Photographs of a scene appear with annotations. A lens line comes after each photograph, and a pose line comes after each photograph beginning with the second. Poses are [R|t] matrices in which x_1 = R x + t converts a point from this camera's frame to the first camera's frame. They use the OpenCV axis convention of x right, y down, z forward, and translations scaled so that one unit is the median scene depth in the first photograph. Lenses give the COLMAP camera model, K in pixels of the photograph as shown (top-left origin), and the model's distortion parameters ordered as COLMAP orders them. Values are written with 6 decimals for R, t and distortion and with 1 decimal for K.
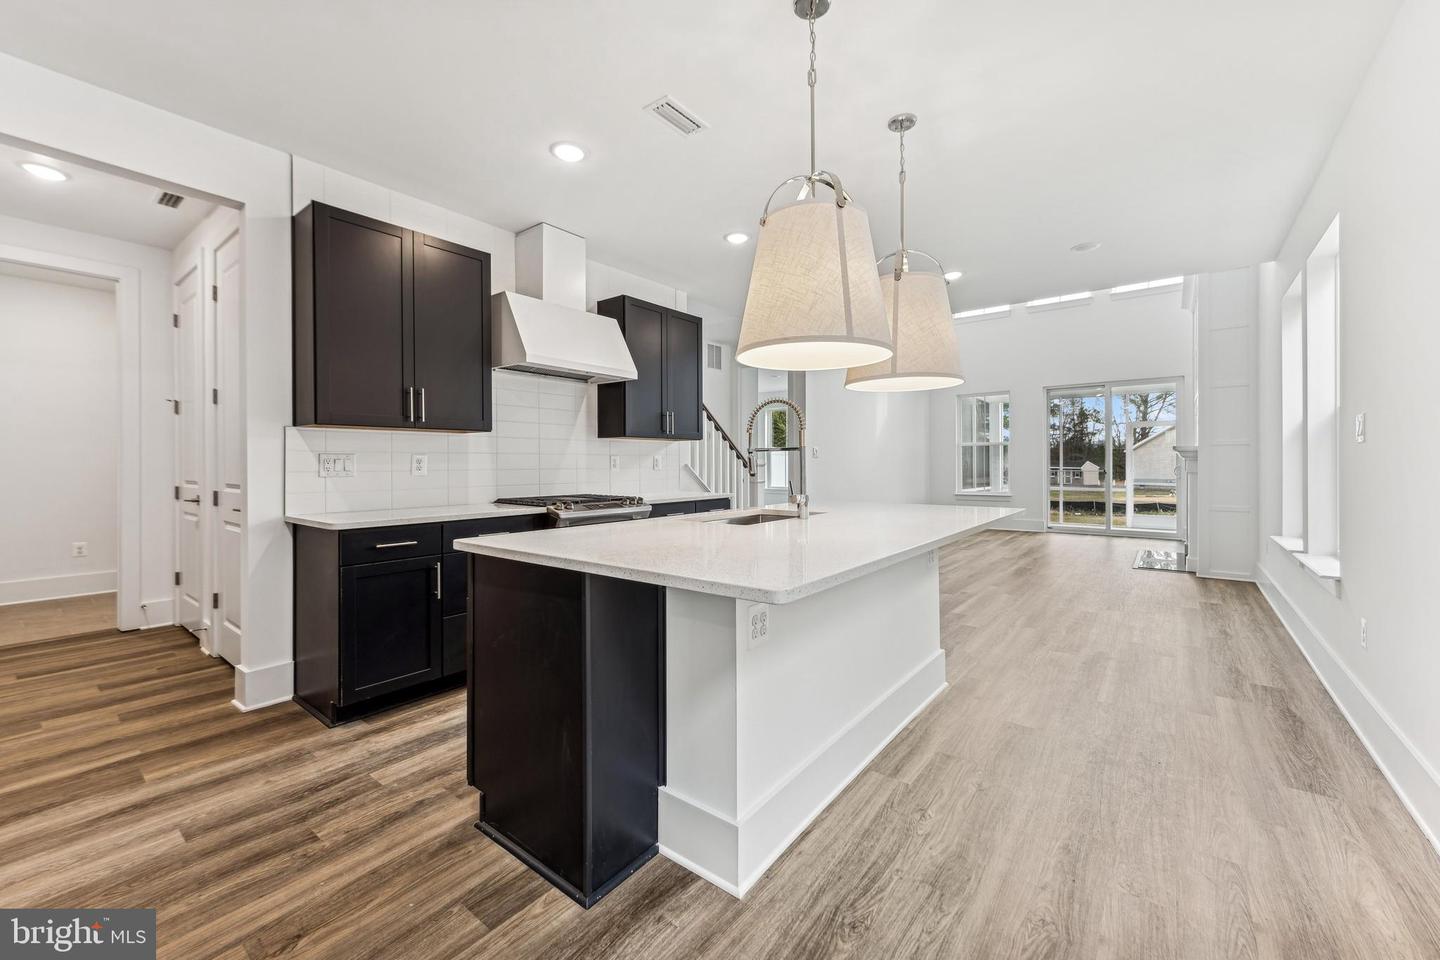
lens RADIAL K [[577.6, 0, 733.4], [0, 577.6, 467.5], [0, 0, 1]] dist [0.012630, -0.004270]
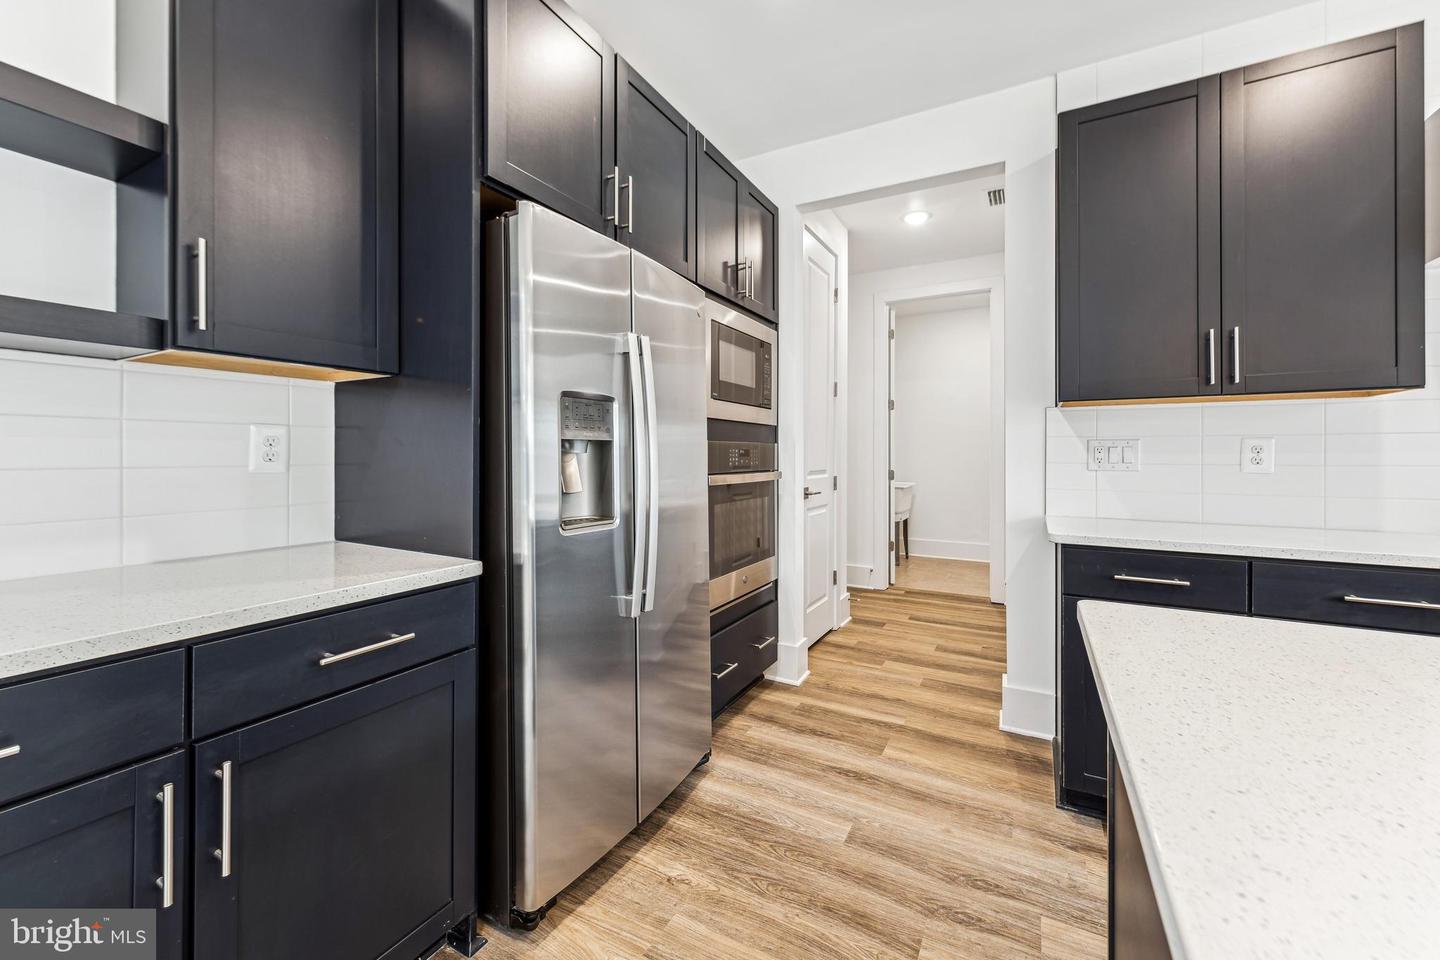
lens RADIAL K [[577.6, 0, 704.4], [0, 577.6, 452.2], [0, 0, 1]] dist [0.012630, -0.004270]
pose [[0.116220, -0.001518, -0.993222, -0.004232], [-0.006857, 0.999974, -0.002331, -0.002855], [0.993200, 0.007082, 0.116207, 0.486387]]
